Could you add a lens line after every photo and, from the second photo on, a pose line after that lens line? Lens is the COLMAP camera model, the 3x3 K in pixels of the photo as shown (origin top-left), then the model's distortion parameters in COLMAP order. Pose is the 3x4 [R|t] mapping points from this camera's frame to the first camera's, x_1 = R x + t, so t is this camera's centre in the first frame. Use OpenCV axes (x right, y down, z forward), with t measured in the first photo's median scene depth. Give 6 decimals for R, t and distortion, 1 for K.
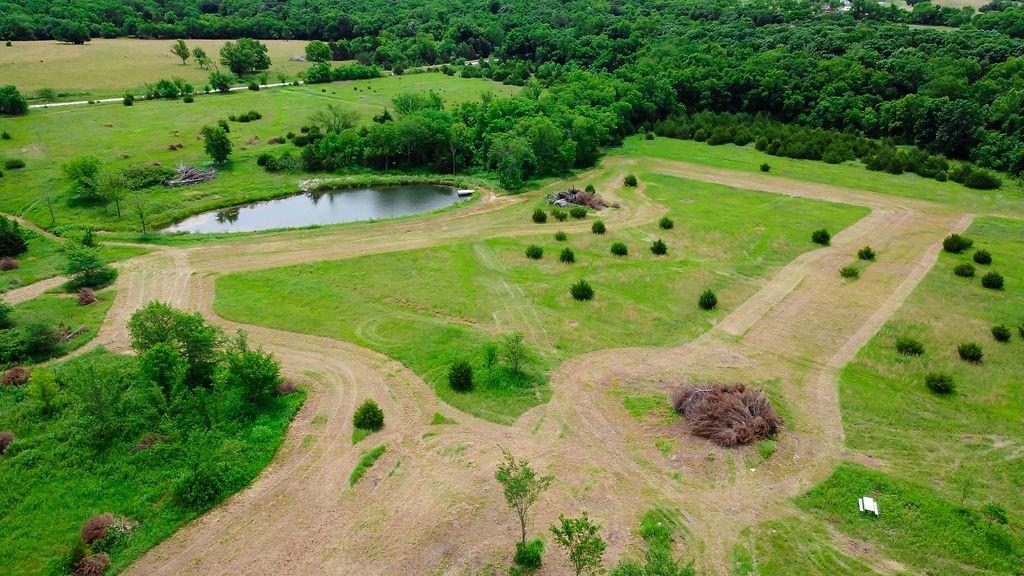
lens RADIAL K [[777.3, 0, 510.0], [0, 777.3, 286.0], [0, 0, 1]] dist [-0.001835, -0.005201]
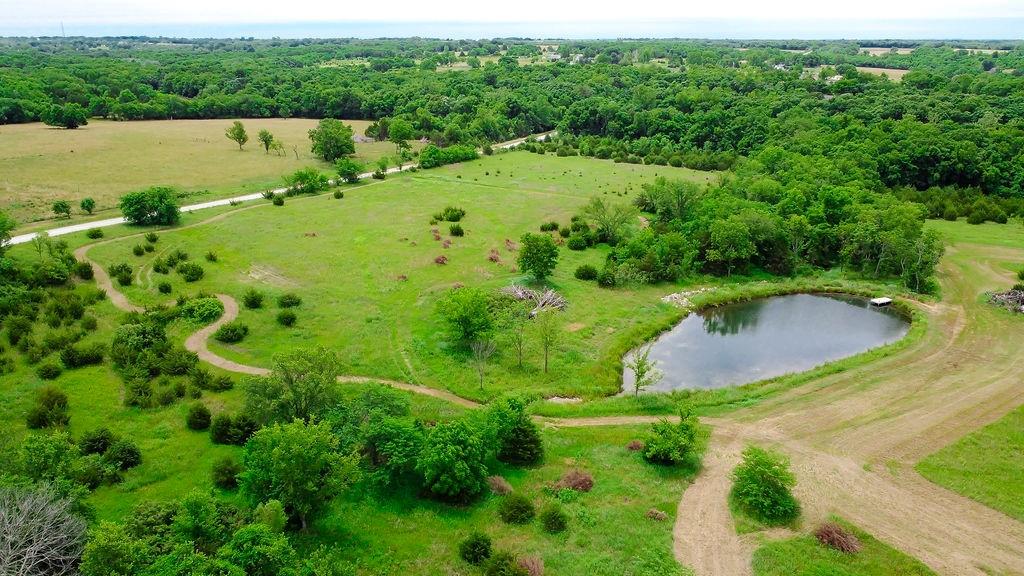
lens RADIAL K [[777.3, 0, 513.3], [0, 777.3, 289.4], [0, 0, 1]] dist [-0.001835, -0.005201]
pose [[0.981329, -0.059861, 0.182783, -0.377004], [0.074463, 0.994468, -0.074091, -0.065293], [-0.177336, 0.086318, 0.980358, 0.173304]]
